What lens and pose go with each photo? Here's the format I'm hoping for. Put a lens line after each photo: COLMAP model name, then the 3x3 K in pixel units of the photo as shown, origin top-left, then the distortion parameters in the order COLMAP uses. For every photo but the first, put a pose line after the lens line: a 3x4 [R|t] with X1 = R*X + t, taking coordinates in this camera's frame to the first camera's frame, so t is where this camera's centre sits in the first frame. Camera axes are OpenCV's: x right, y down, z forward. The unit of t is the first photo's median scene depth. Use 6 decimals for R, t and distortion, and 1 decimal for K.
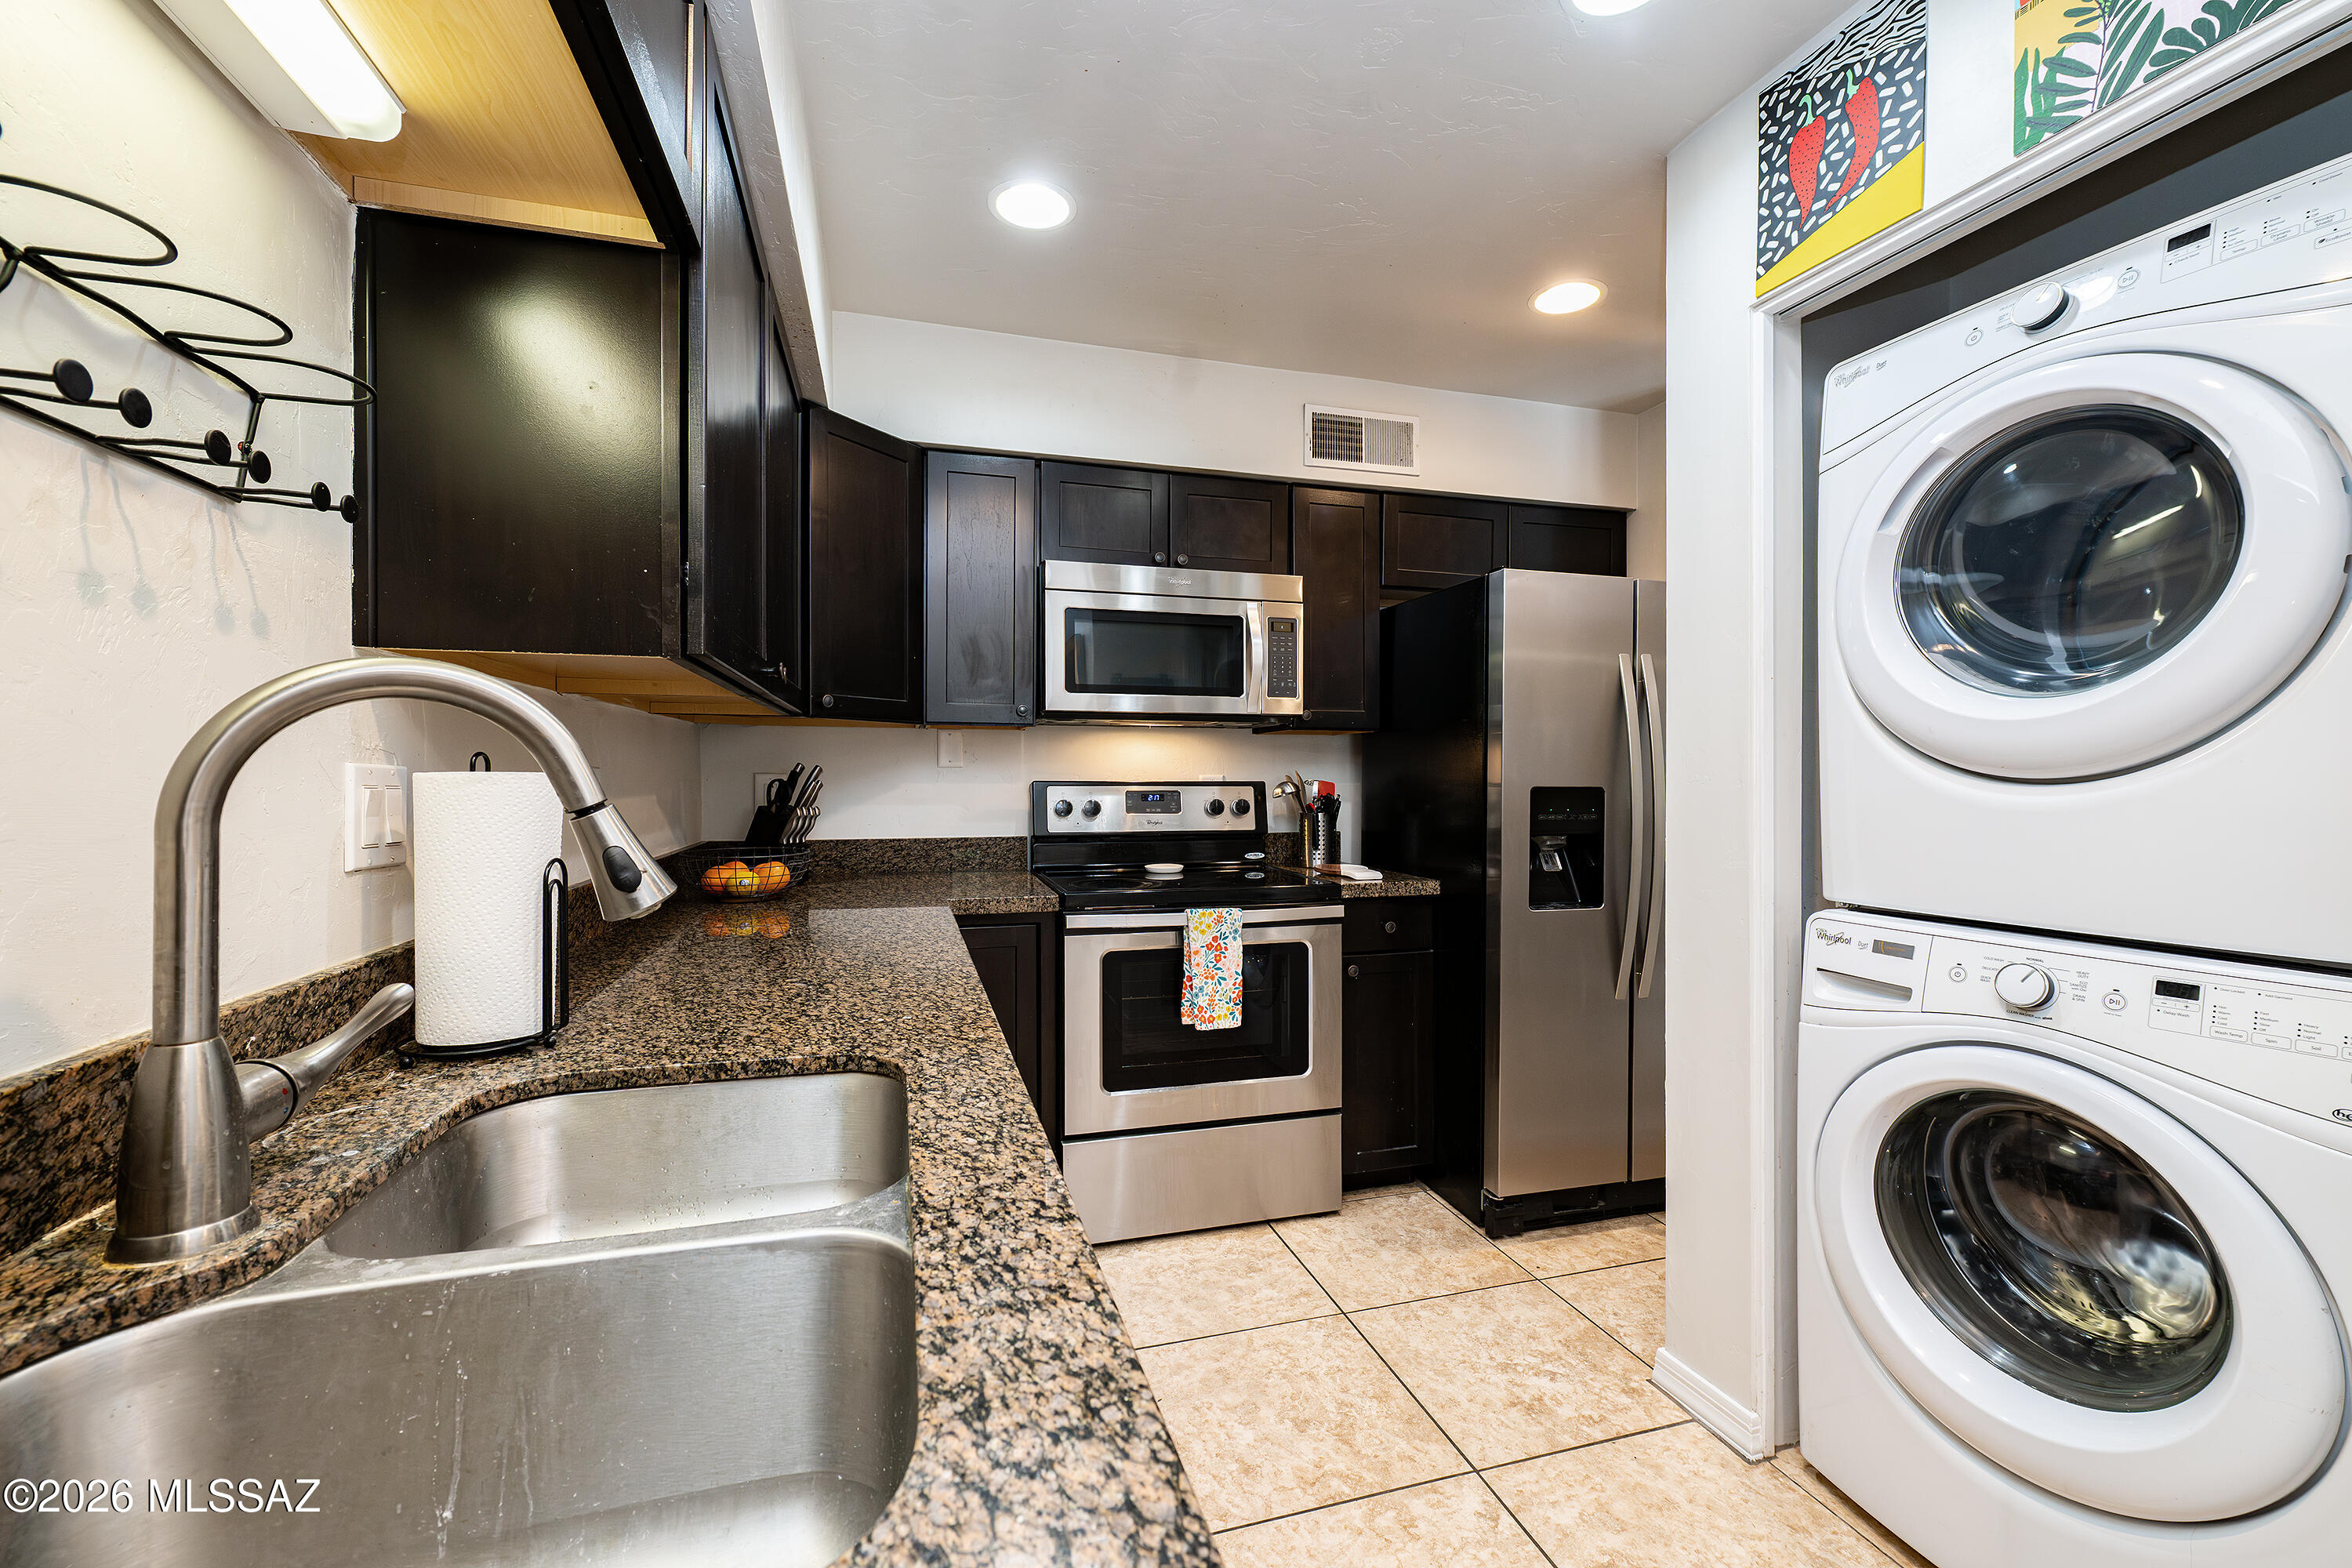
lens RADIAL K [[939.1, 0, 1176.0], [0, 939.1, 784.0], [0, 0, 1]] dist [-0.000416, 0.000045]
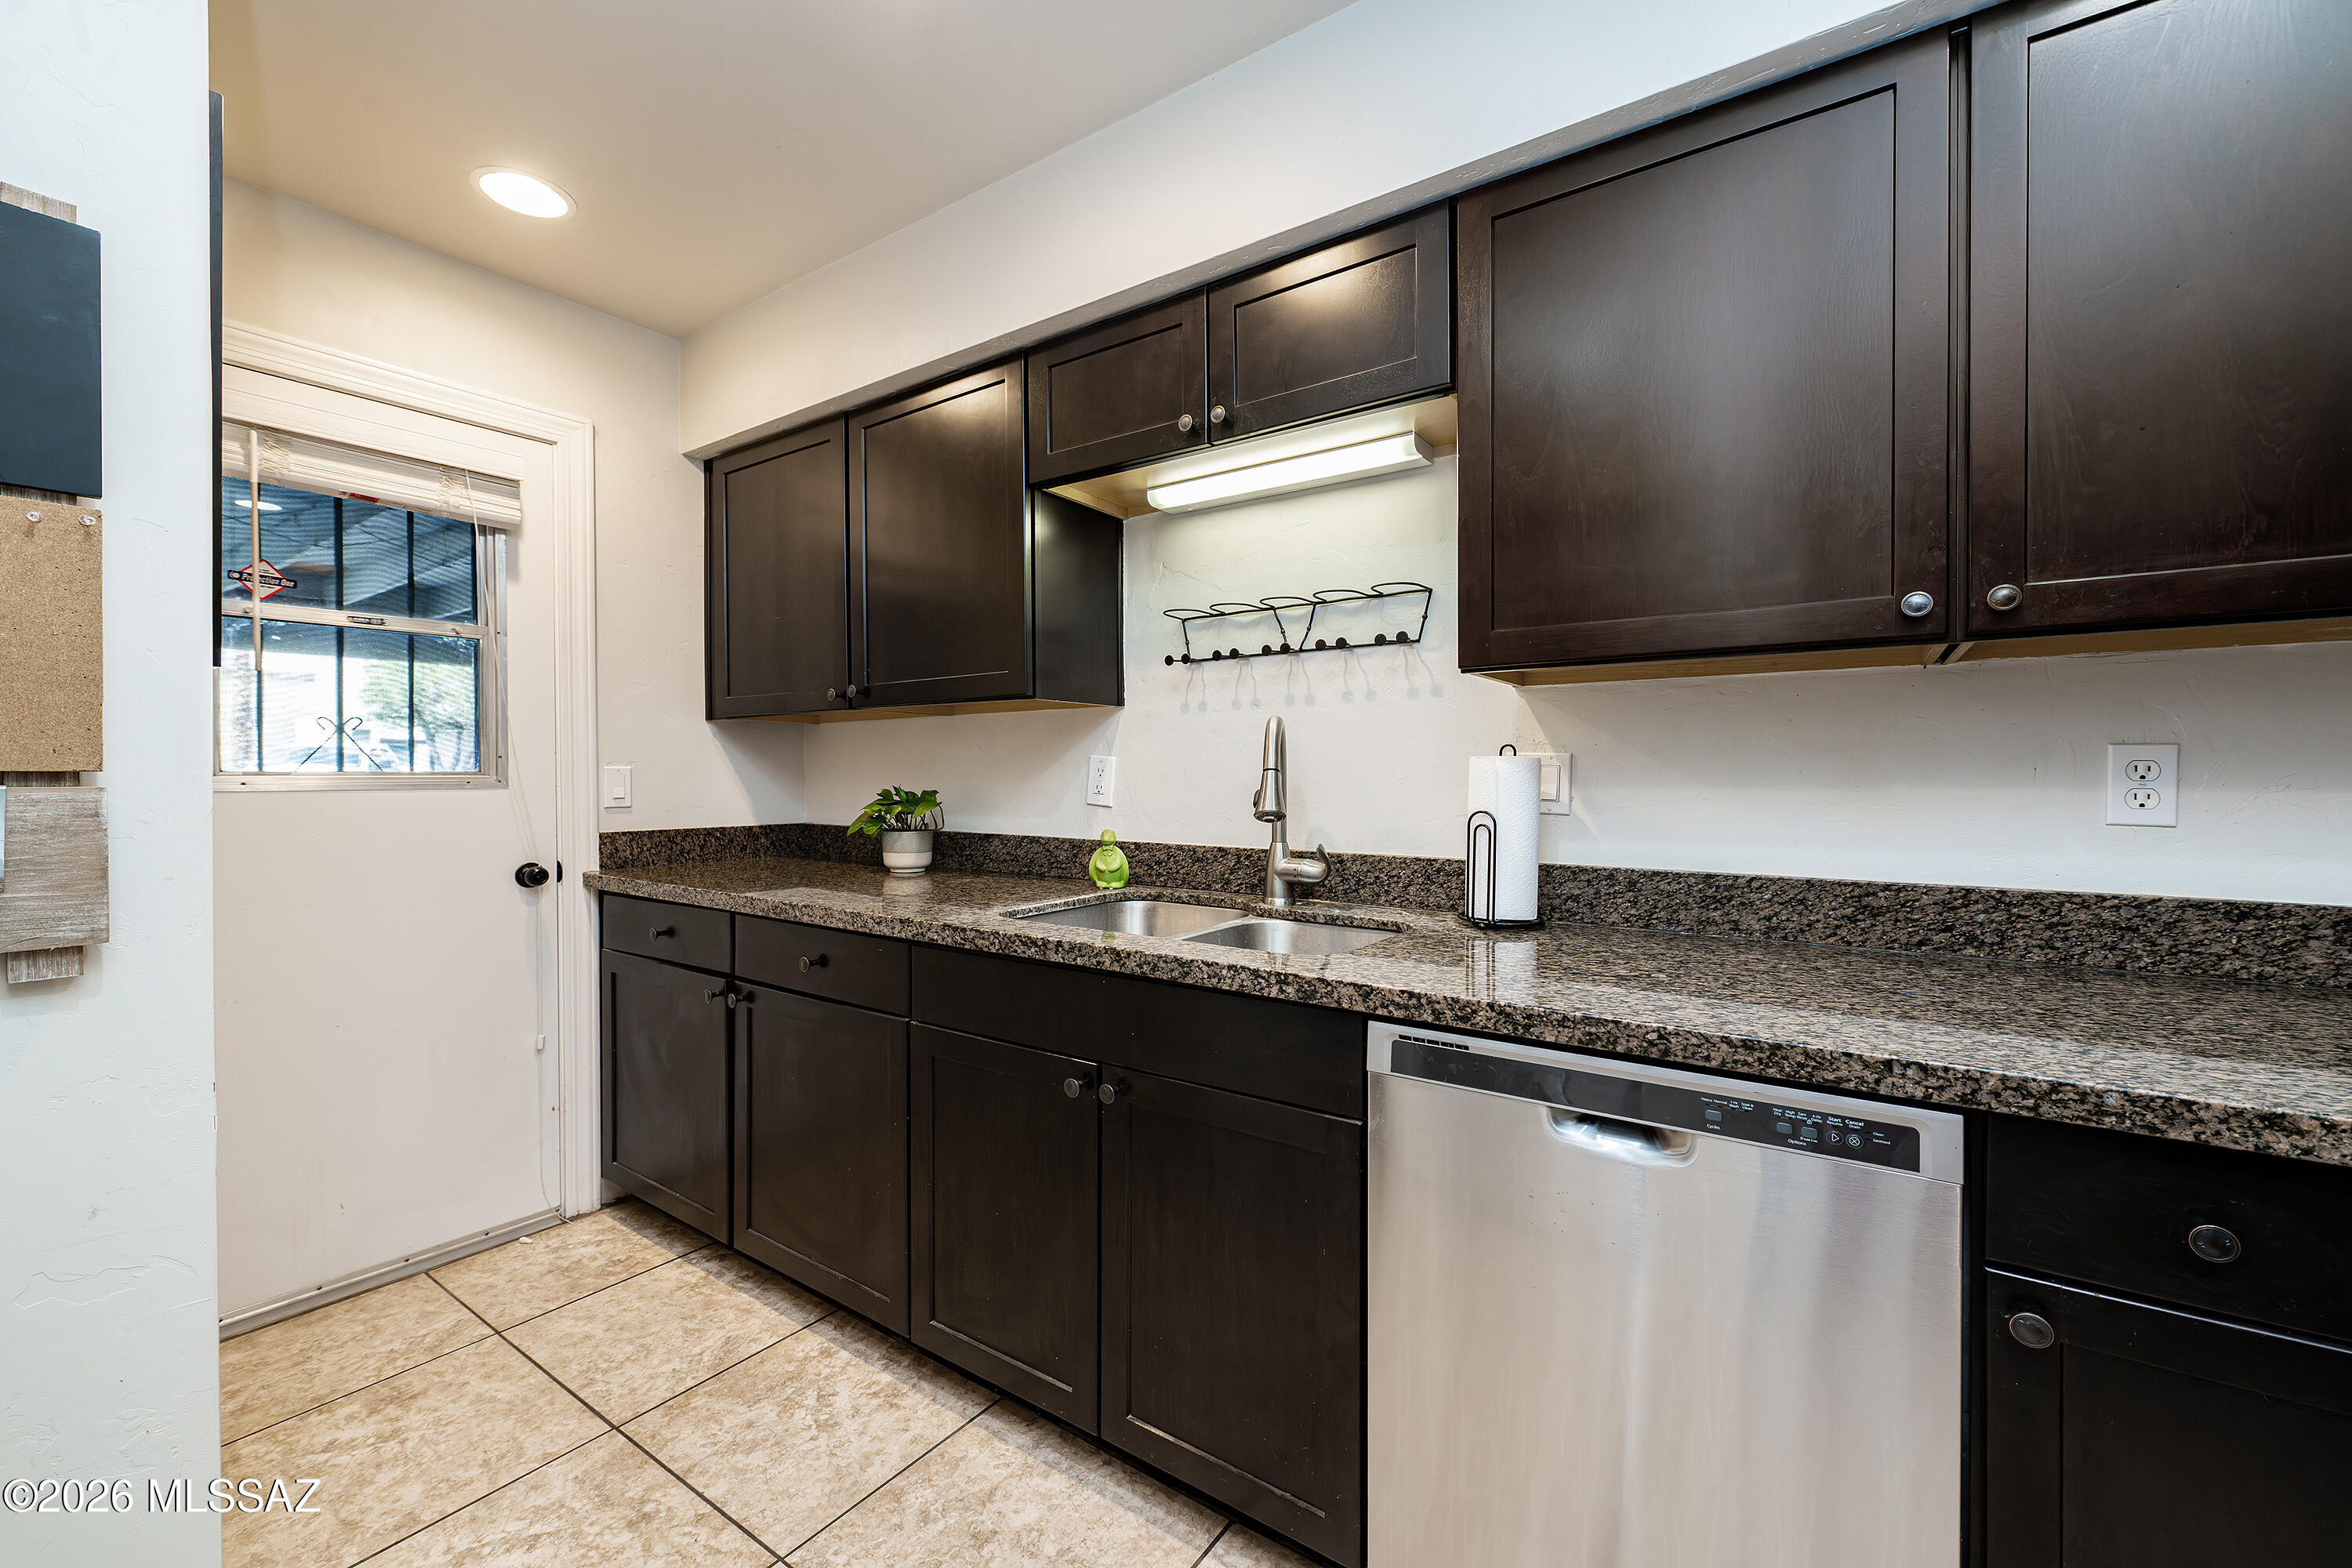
lens RADIAL K [[923.8, 0, 1141.3], [0, 923.8, 776.7], [0, 0, 1]] dist [0.000601, -0.000203]
pose [[-0.802912, 0.003728, -0.596086, 0.247556], [-0.004289, 0.999918, 0.012030, 0.000894], [0.596083, 0.012216, -0.802830, 0.687497]]
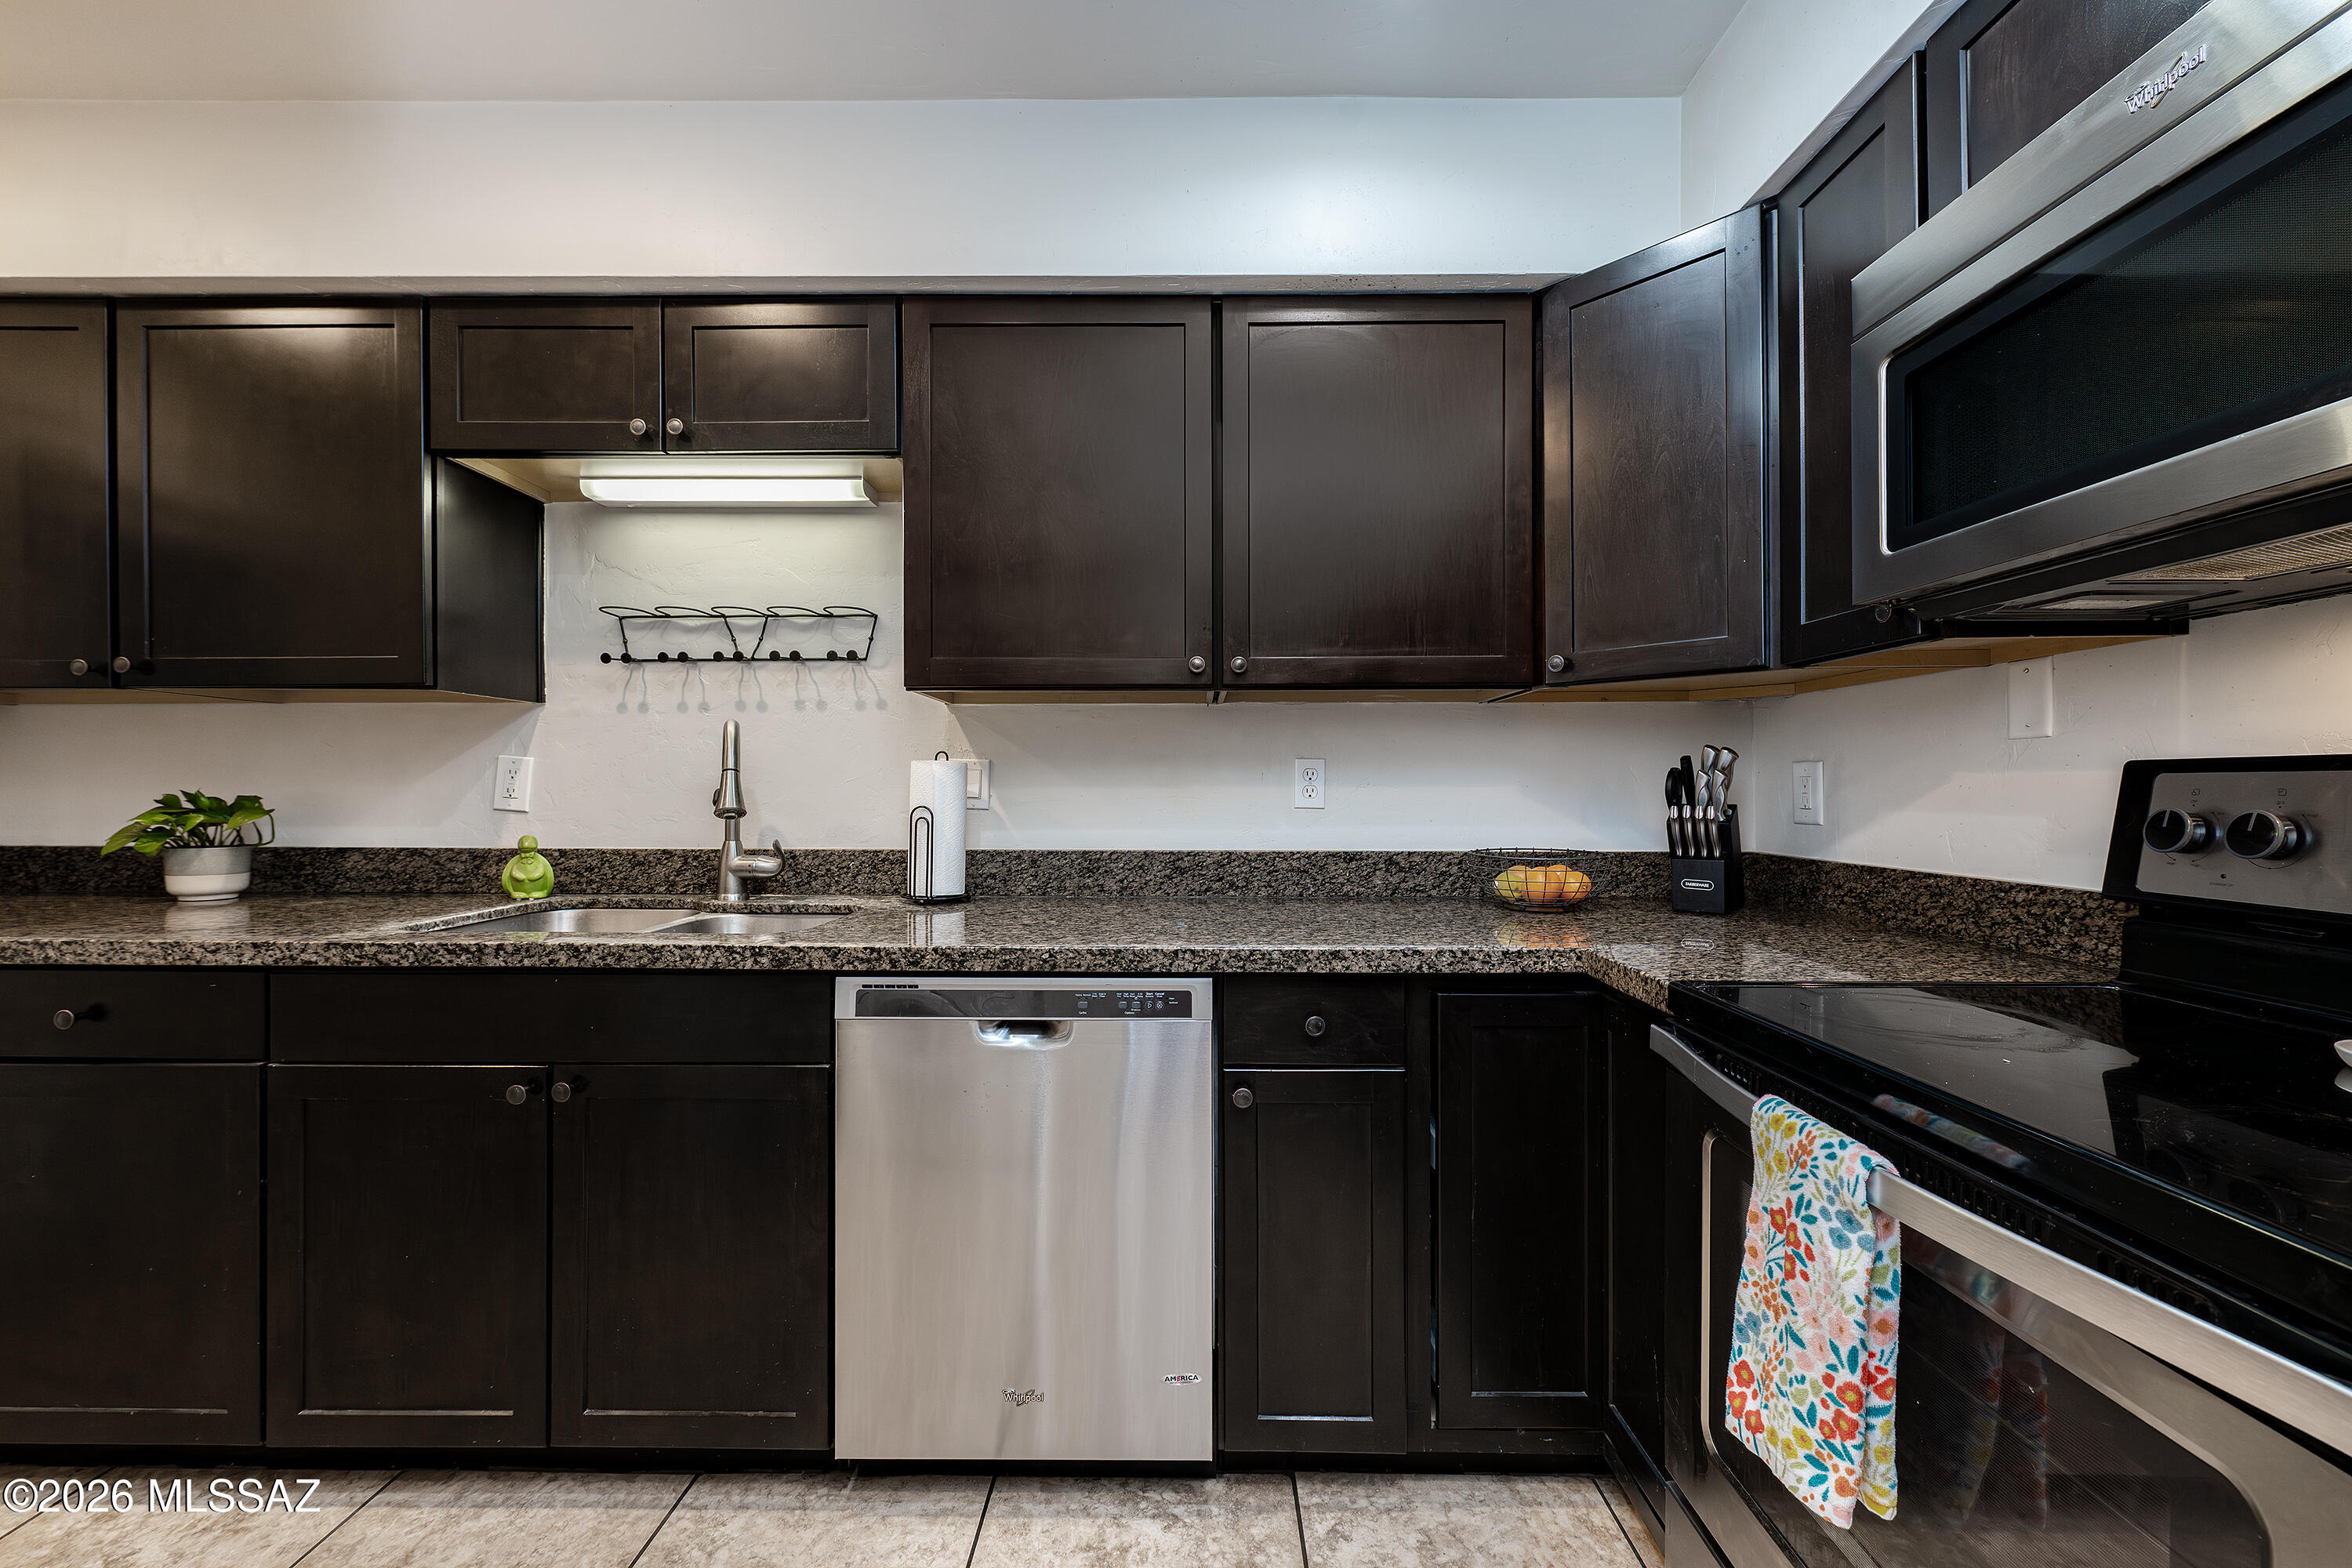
lens RADIAL K [[939.1, 0, 1176.0], [0, 939.1, 784.0], [0, 0, 1]] dist [-0.000416, 0.000045]
pose [[-0.291210, -0.001460, -0.956658, 0.349688], [-0.007311, 0.999973, 0.000700, 0.009733], [0.956631, 0.007198, -0.291213, 0.738052]]
